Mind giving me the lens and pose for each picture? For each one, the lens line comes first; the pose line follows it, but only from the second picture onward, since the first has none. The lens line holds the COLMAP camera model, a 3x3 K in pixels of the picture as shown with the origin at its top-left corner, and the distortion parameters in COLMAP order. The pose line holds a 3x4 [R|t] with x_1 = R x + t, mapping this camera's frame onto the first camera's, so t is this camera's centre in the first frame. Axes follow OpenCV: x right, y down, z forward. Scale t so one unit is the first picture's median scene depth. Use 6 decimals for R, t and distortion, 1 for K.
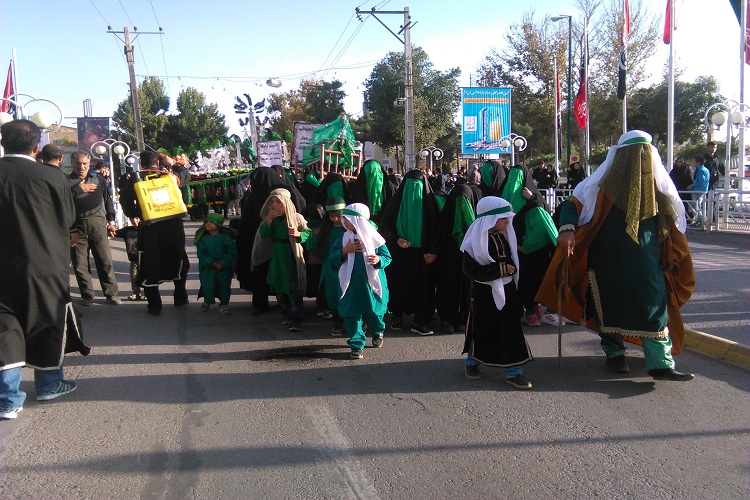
lens RADIAL K [[655.8, 0, 360.1], [0, 655.8, 292.7], [0, 0, 1]] dist [-0.040222, -0.001332]
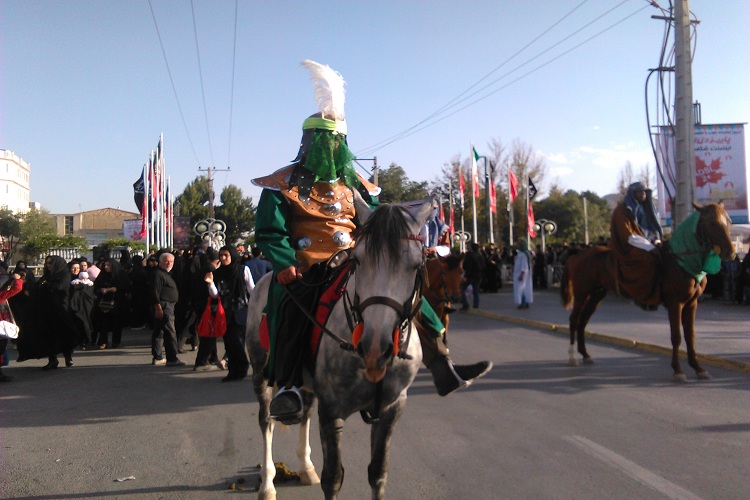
lens RADIAL K [[679.4, 0, 375.0], [0, 679.4, 250.0], [0, 0, 1]] dist [-0.043708, 0.100314]
pose [[0.999812, 0.013088, -0.014323, 0.081948], [-0.015481, 0.983115, -0.182332, 0.096951], [0.011695, 0.182520, 0.983133, -0.561722]]
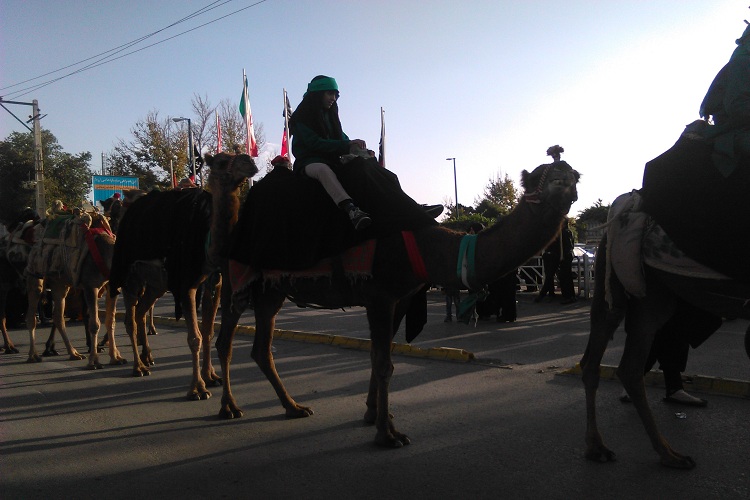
lens RADIAL K [[669.0, 0, 375.0], [0, 669.0, 250.0], [0, 0, 1]] dist [-0.031846, 0.103334]
pose [[0.854249, -0.005117, 0.519839, -0.021727], [0.099620, 0.983032, -0.154029, 0.031211], [-0.510230, 0.183365, 0.840263, -0.155248]]
